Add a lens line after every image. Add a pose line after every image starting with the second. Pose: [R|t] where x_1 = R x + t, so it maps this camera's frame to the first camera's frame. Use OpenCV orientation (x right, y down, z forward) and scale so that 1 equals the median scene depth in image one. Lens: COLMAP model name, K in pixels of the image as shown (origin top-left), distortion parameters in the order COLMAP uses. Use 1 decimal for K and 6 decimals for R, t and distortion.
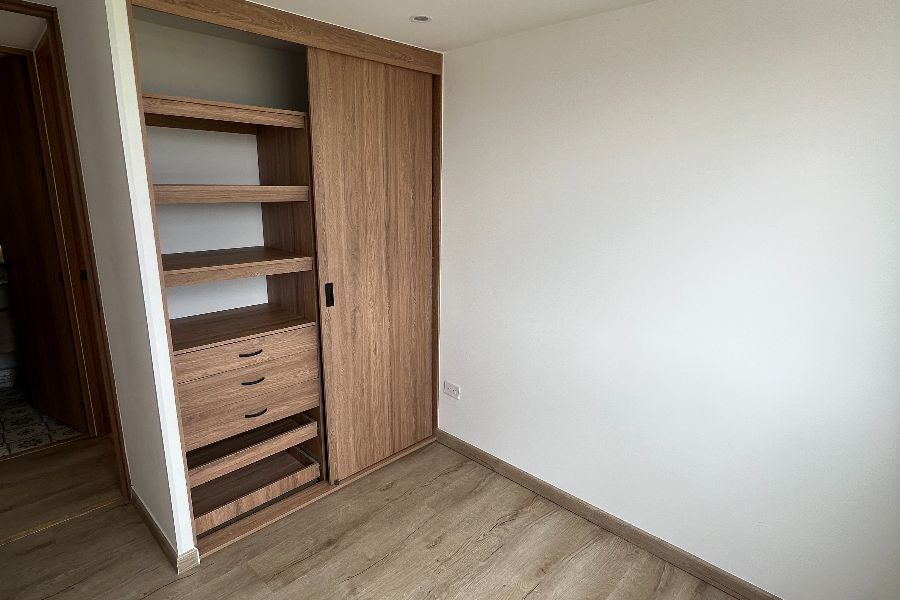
lens RADIAL K [[472.2, 0, 450.0], [0, 472.2, 300.0], [0, 0, 1]] dist [-0.011895, 0.000015]
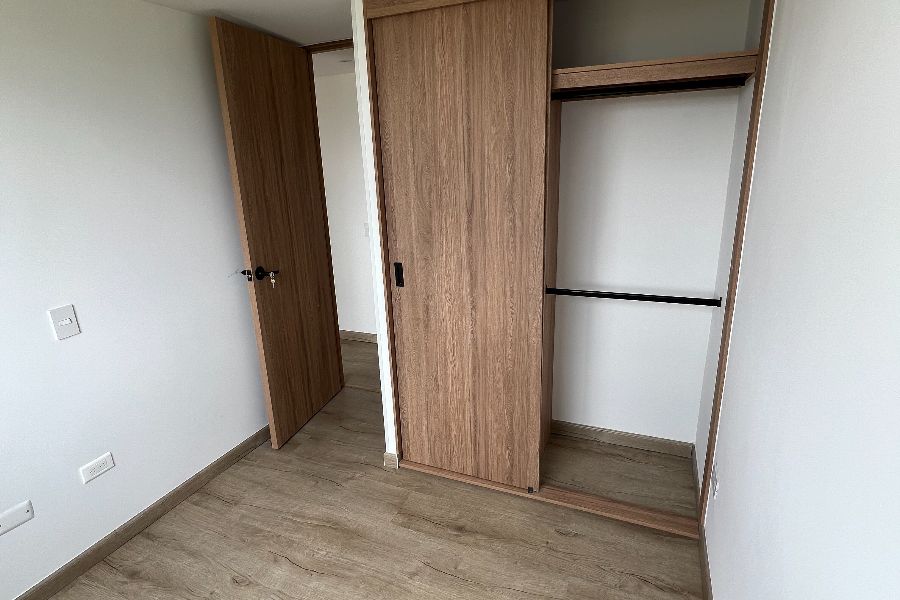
lens RADIAL K [[486.9, 0, 450.0], [0, 486.9, 300.0], [0, 0, 1]] dist [0.005352, -0.000862]
pose [[0.361592, 0.241148, -0.900610, 0.667745], [-0.187525, 0.965041, 0.183110, -0.155840], [0.913283, 0.102676, 0.394173, 0.662368]]
